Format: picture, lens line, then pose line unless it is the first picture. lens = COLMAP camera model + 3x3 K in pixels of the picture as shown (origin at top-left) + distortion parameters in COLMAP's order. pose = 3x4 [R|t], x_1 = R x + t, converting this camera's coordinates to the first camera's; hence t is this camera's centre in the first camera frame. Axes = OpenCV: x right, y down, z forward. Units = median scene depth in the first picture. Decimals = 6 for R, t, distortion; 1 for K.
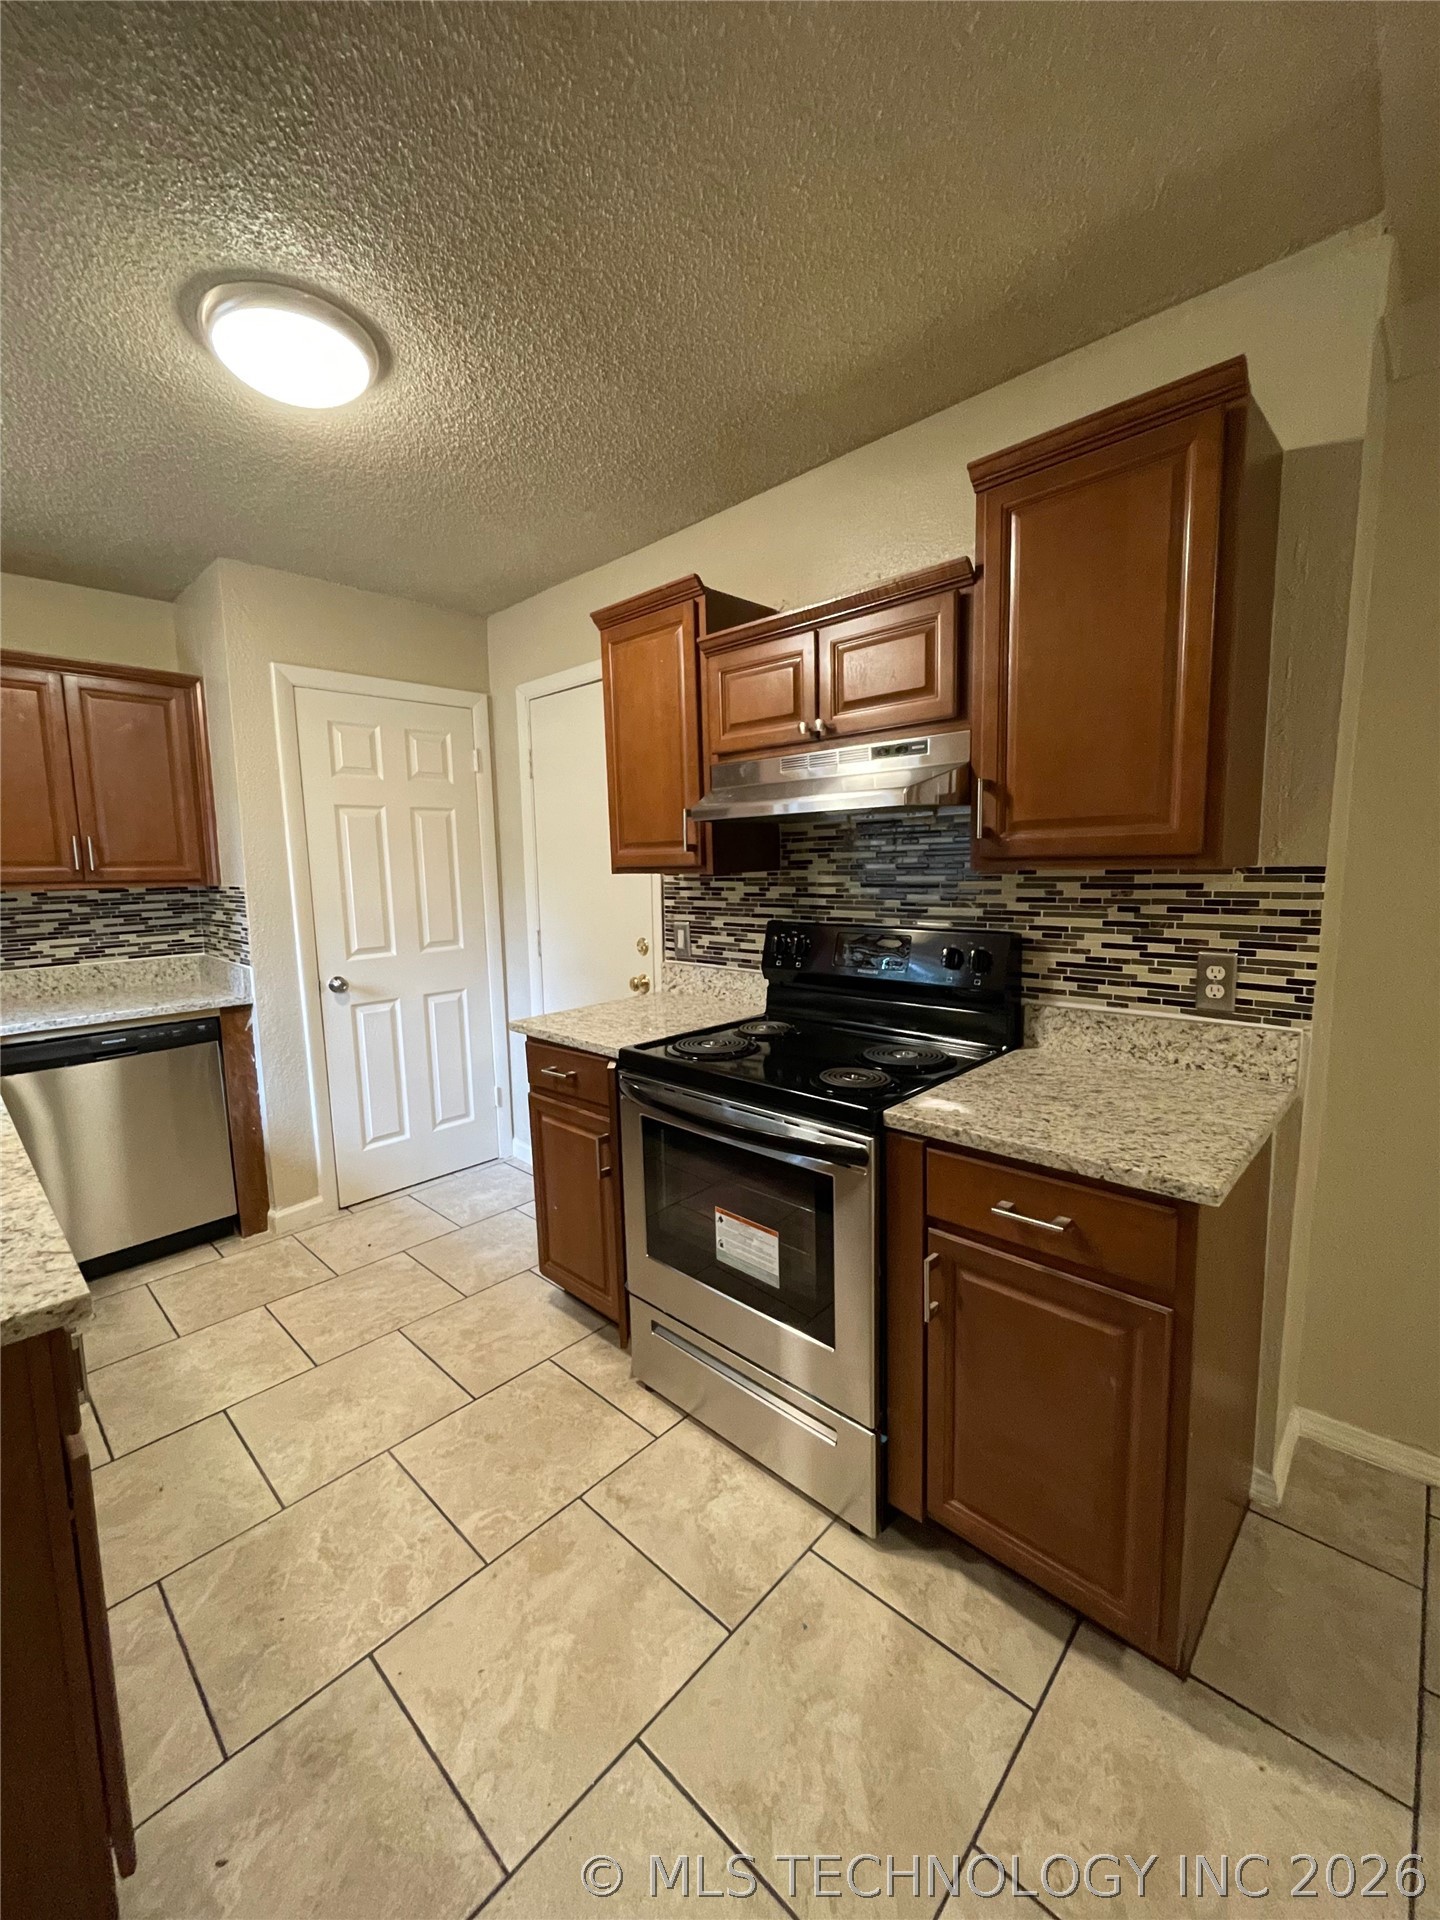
lens RADIAL K [[776.7, 0, 723.1], [0, 776.7, 958.6], [0, 0, 1]] dist [-0.001737, -0.000686]
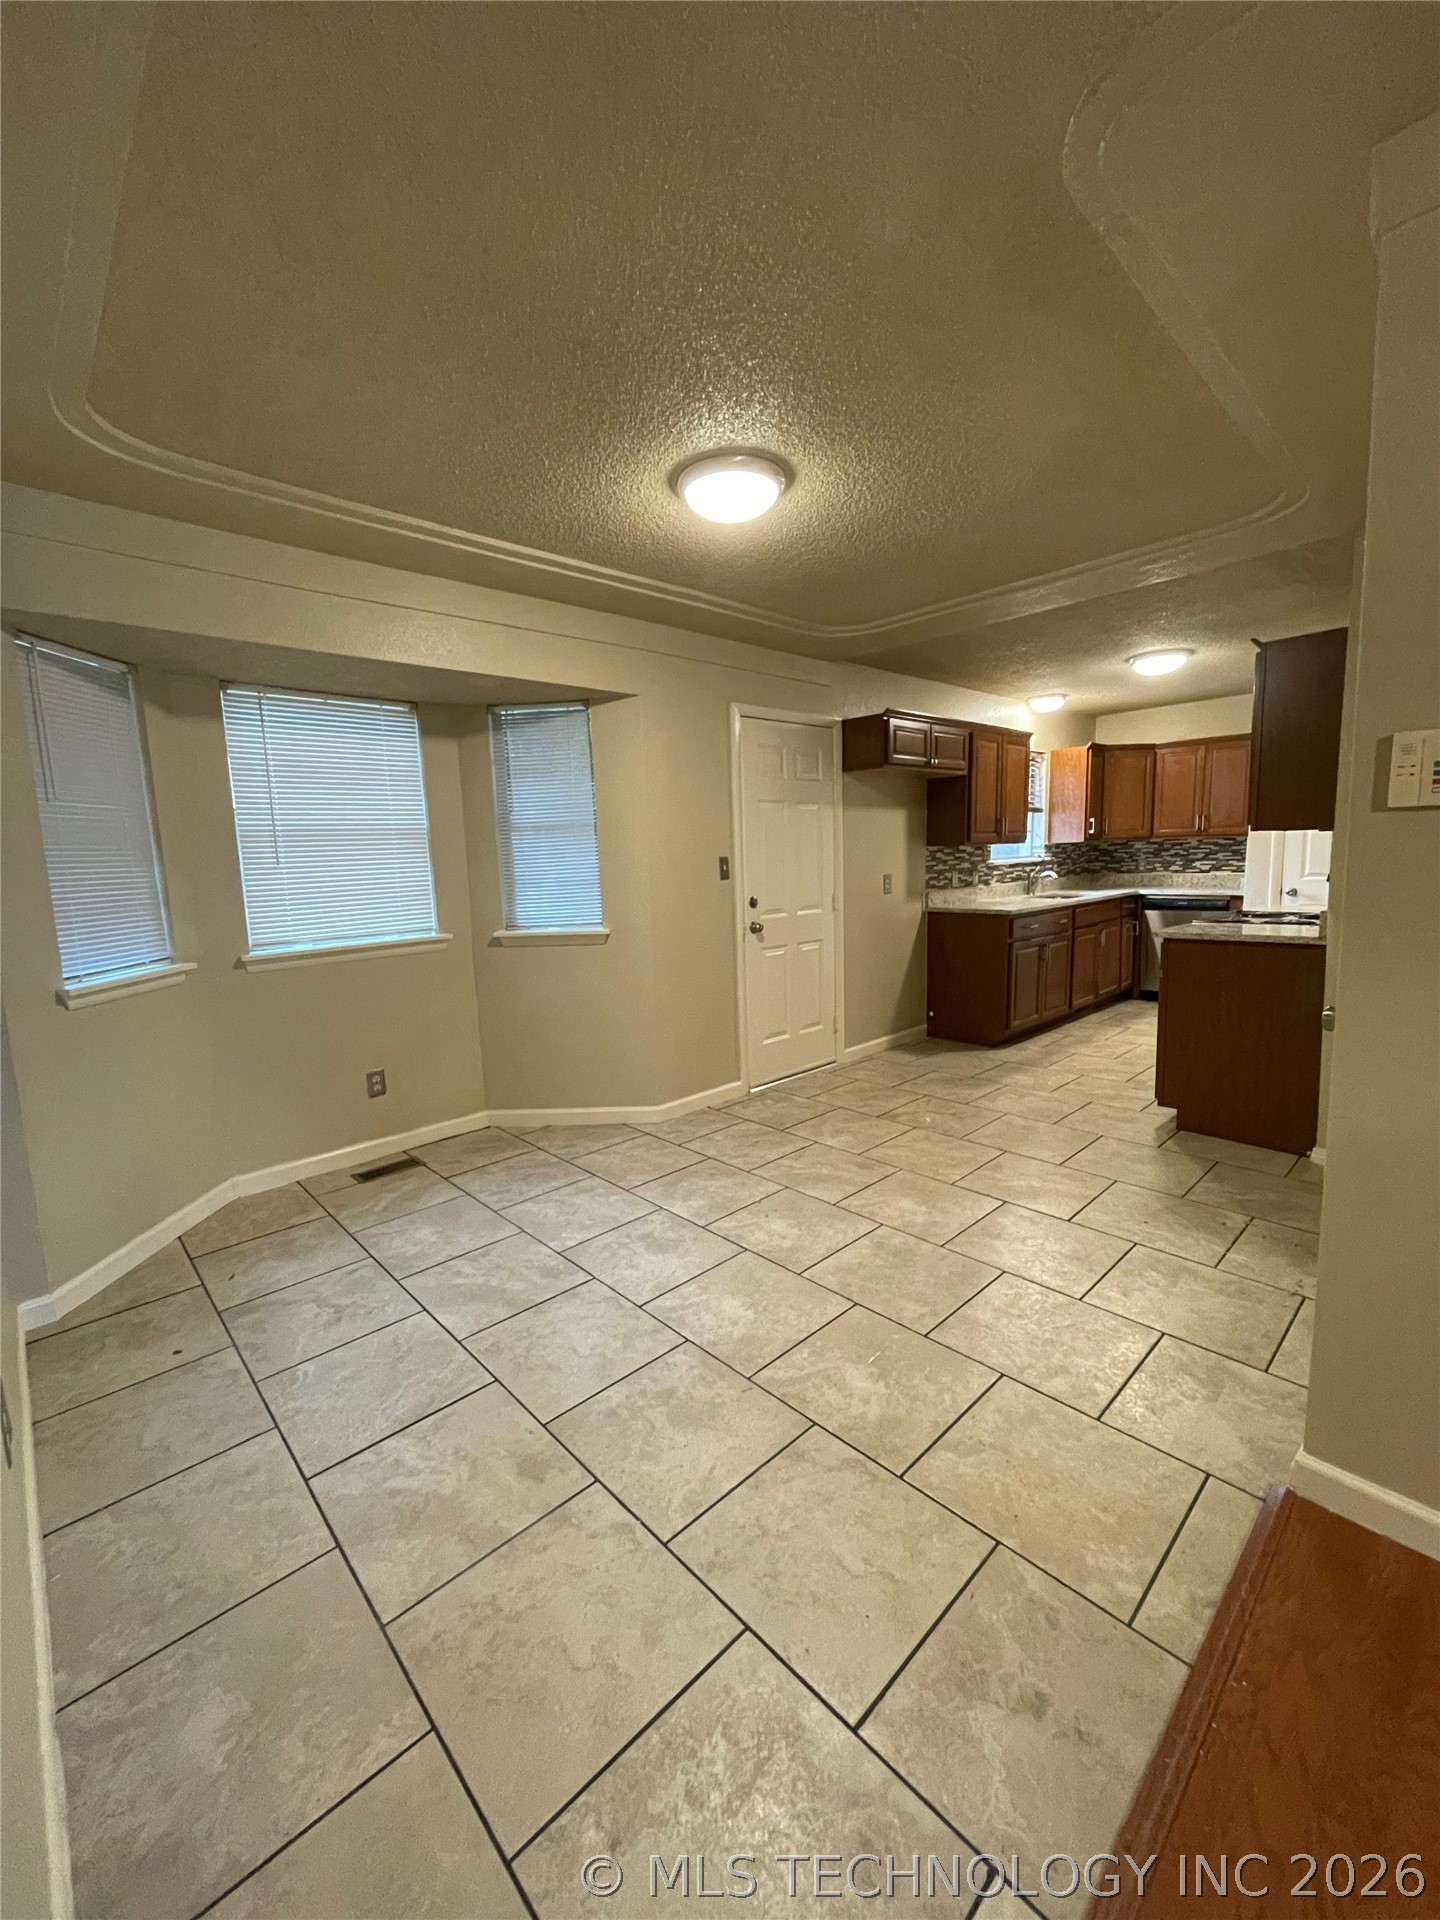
lens RADIAL K [[776.7, 0, 724.8], [0, 776.7, 960.9], [0, 0, 1]] dist [-0.001737, -0.000686]
pose [[-0.060423, 0.159276, -0.985383, 1.513110], [-0.091799, 0.982117, 0.164377, 0.016977], [0.993943, 0.100389, -0.044721, -0.242421]]
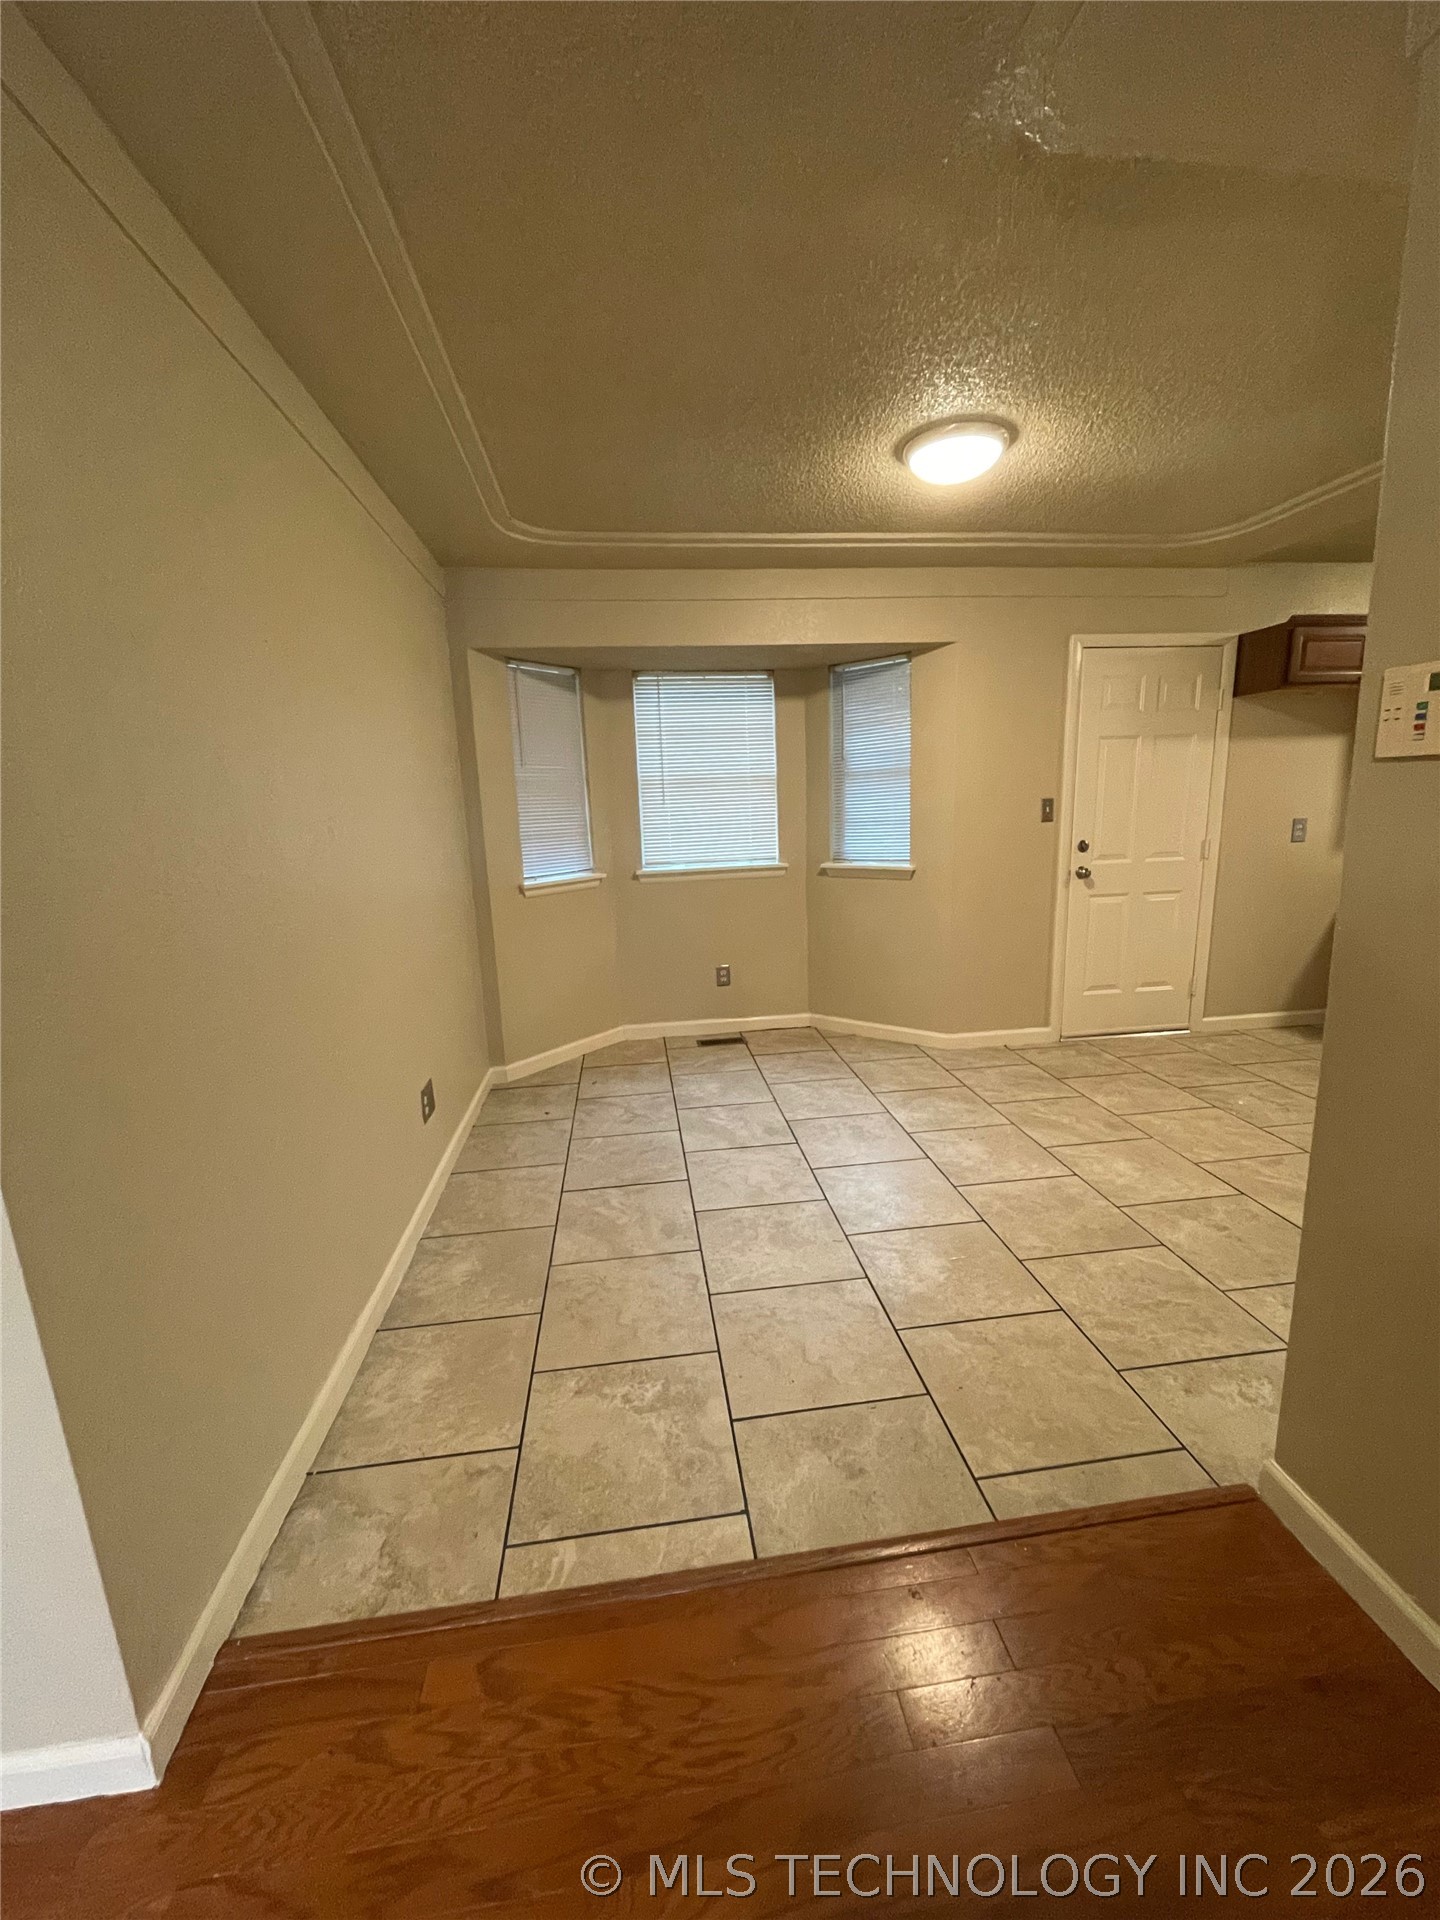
lens RADIAL K [[776.7, 0, 723.4], [0, 776.7, 962.1], [0, 0, 1]] dist [-0.001737, -0.000686]
pose [[-0.634834, 0.193997, -0.747897, 1.551699], [-0.051084, 0.955310, 0.291159, -0.031984], [0.770958, 0.223043, -0.596554, 0.124229]]
